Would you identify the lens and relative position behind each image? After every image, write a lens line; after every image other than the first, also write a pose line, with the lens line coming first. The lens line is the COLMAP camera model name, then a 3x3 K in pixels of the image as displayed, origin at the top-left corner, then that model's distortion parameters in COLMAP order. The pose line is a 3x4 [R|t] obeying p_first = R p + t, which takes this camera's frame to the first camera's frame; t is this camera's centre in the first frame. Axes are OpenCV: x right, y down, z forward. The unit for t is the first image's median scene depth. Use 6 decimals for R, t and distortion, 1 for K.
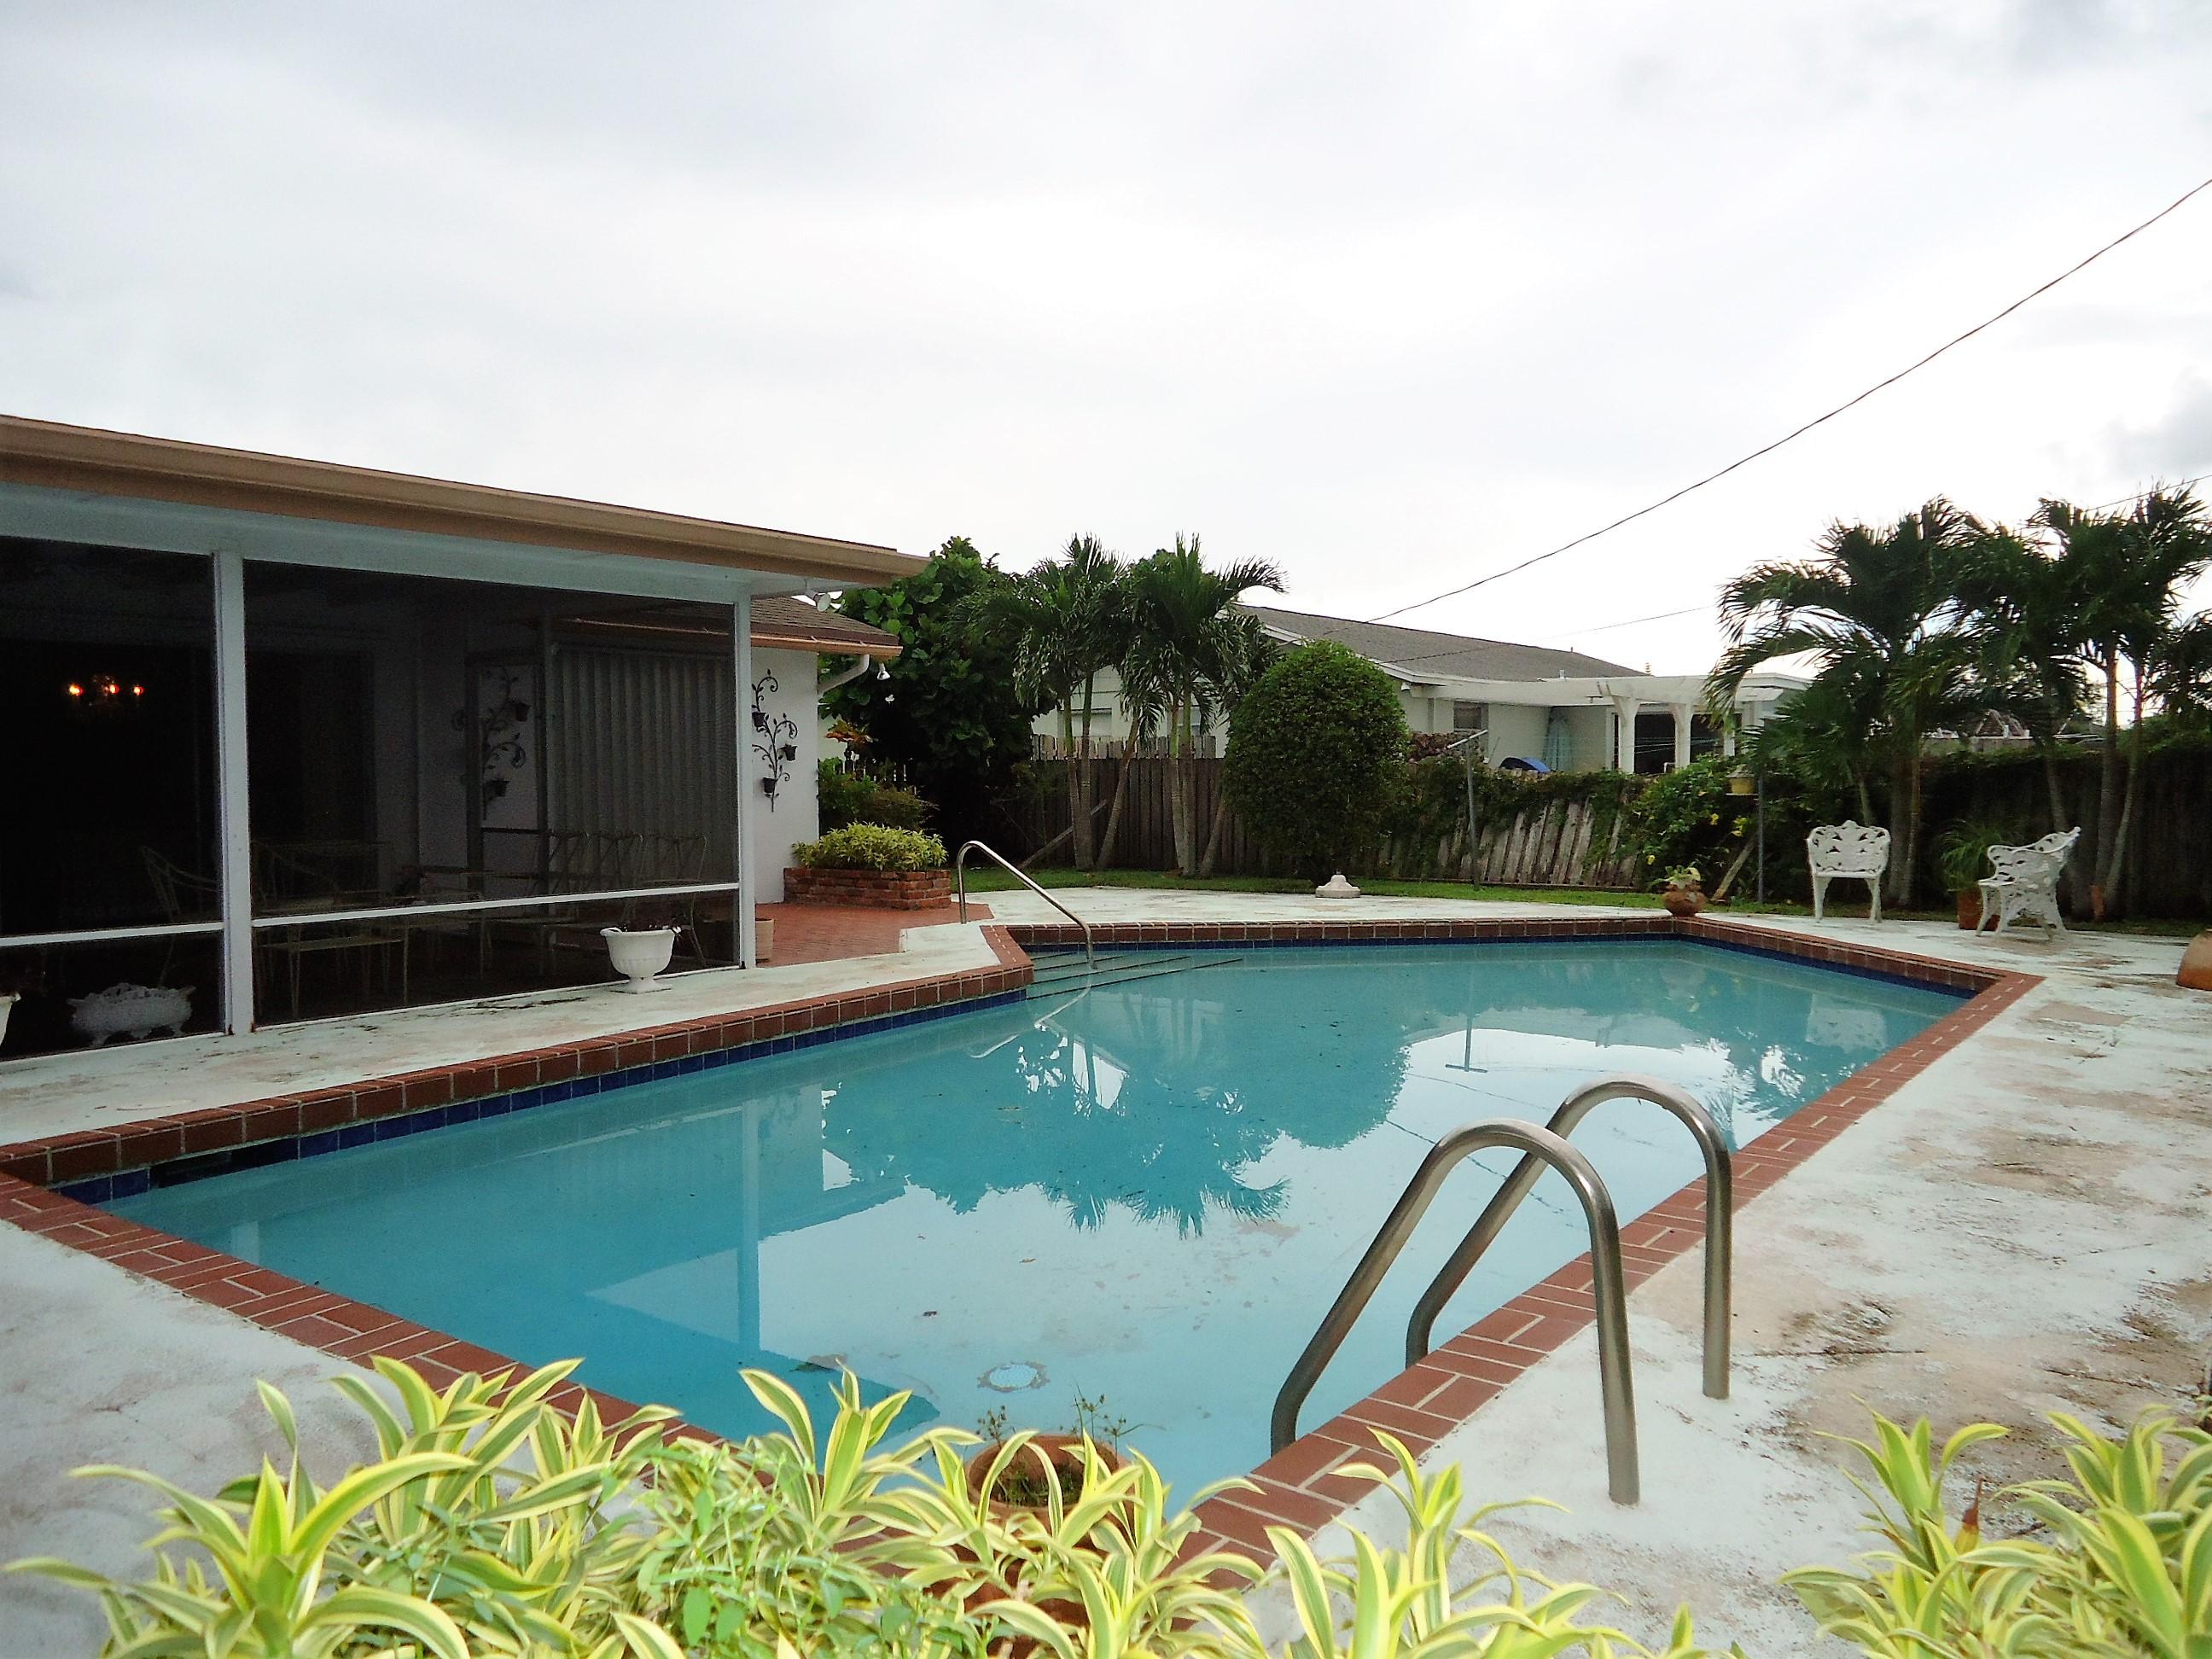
lens RADIAL K [[1619.9, 0, 1106.0], [0, 1619.9, 829.5], [0, 0, 1]] dist [-0.002494, 0.004959]
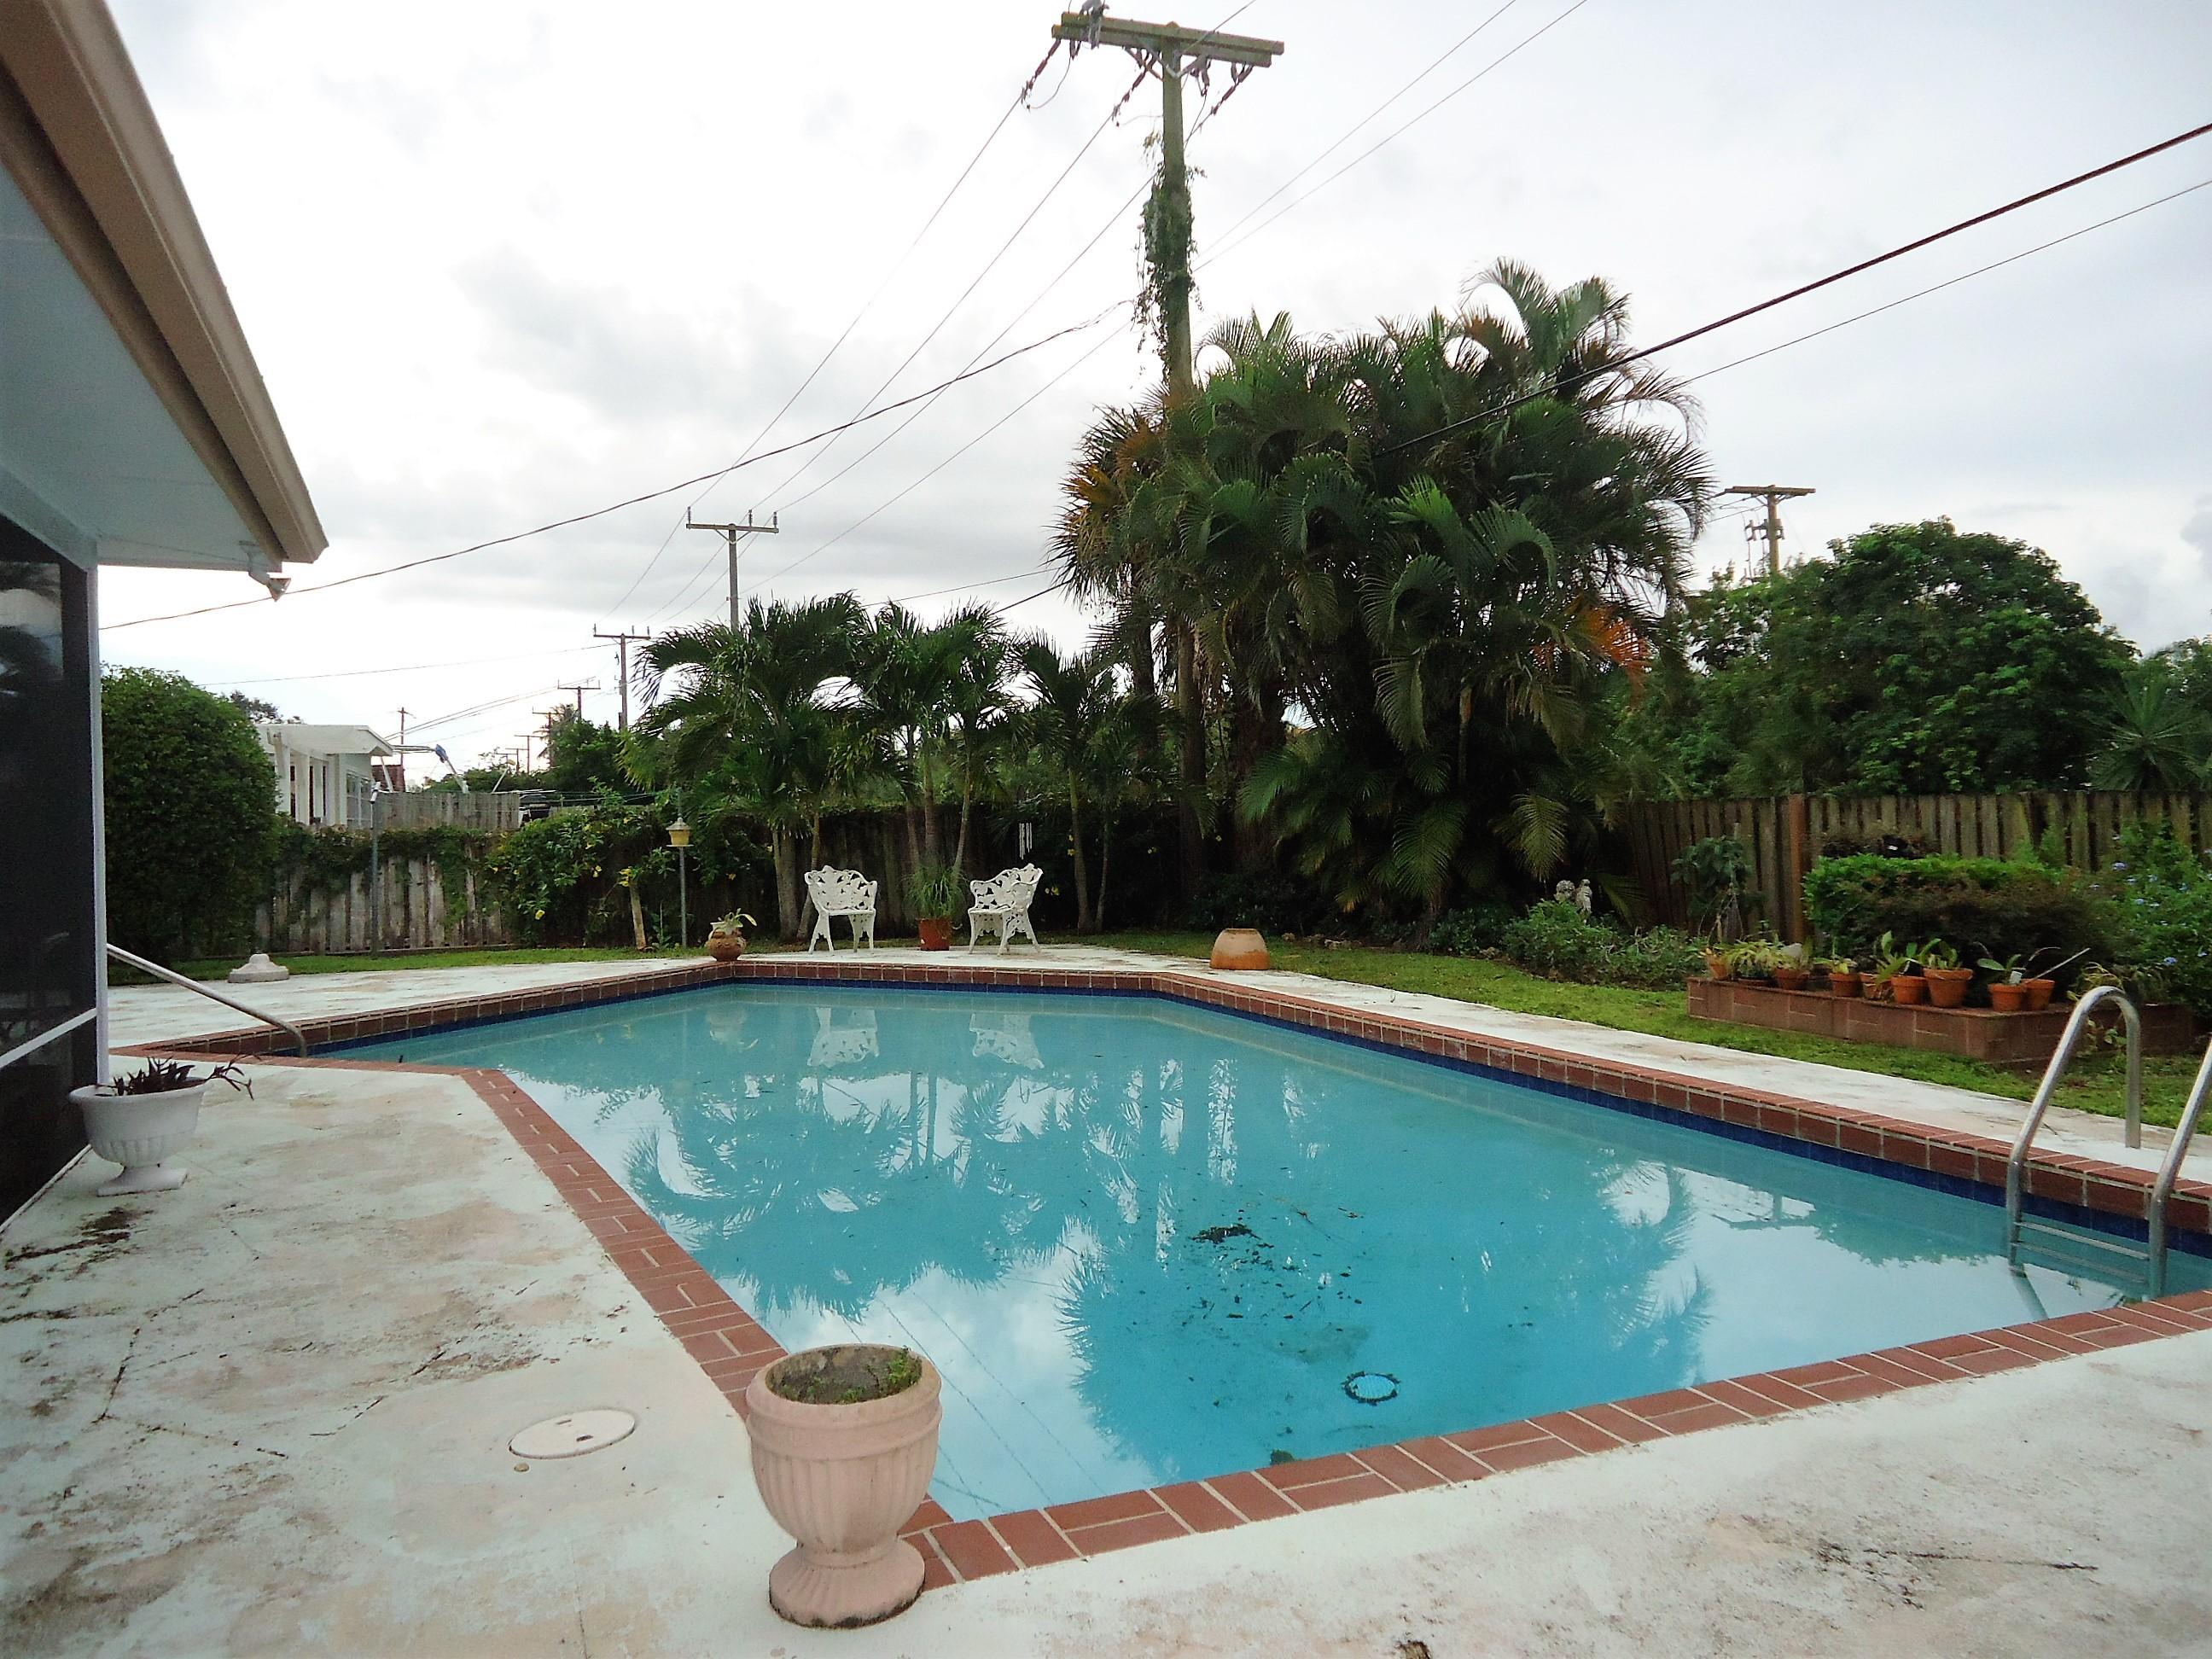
lens RADIAL K [[1619.9, 0, 1106.0], [0, 1619.9, 829.5], [0, 0, 1]] dist [-0.002494, 0.004959]
pose [[0.506858, -0.011753, 0.861949, -0.432990], [0.041228, 0.999093, -0.010621, -0.010924], [-0.861043, 0.040920, 0.506883, 0.247405]]
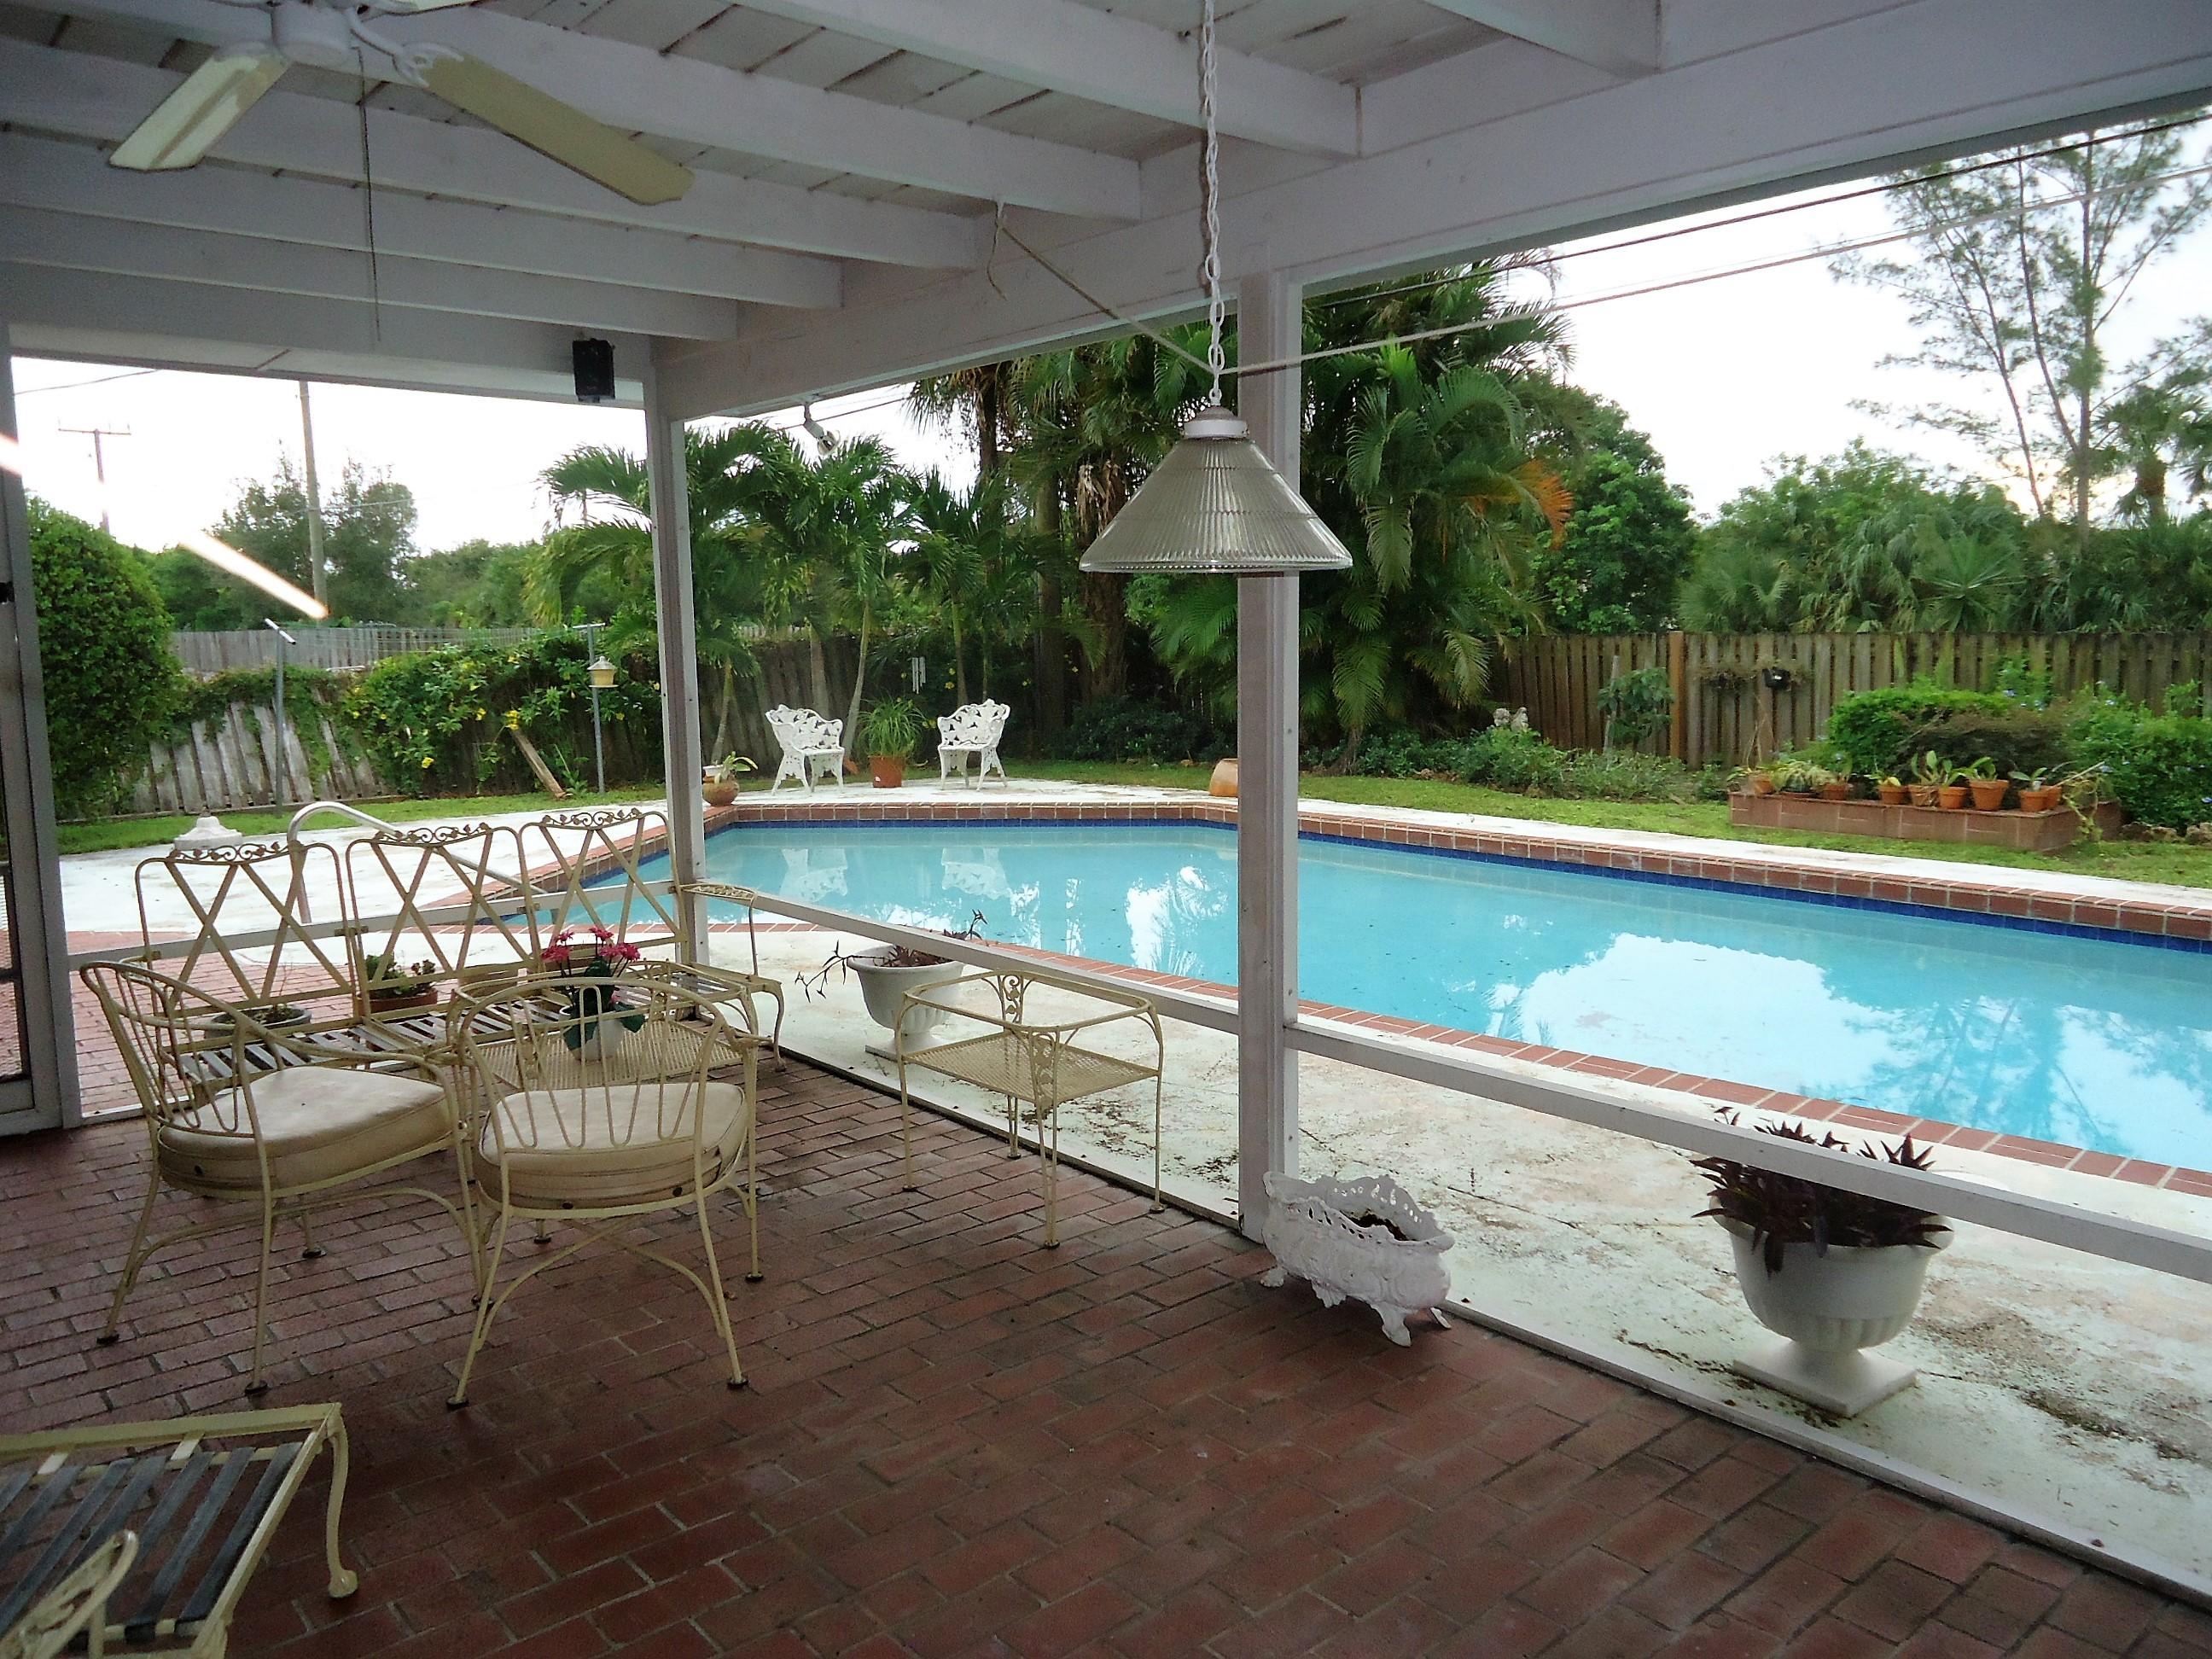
lens RADIAL K [[1629.6, 0, 1106.0], [0, 1629.6, 829.5], [0, 0, 1]] dist [-0.043315, 0.113815]
pose [[0.214101, -0.124329, 0.968867, -0.600274], [0.048499, 0.991996, 0.116580, -0.040712], [-0.975607, 0.022029, 0.218417, 0.538954]]
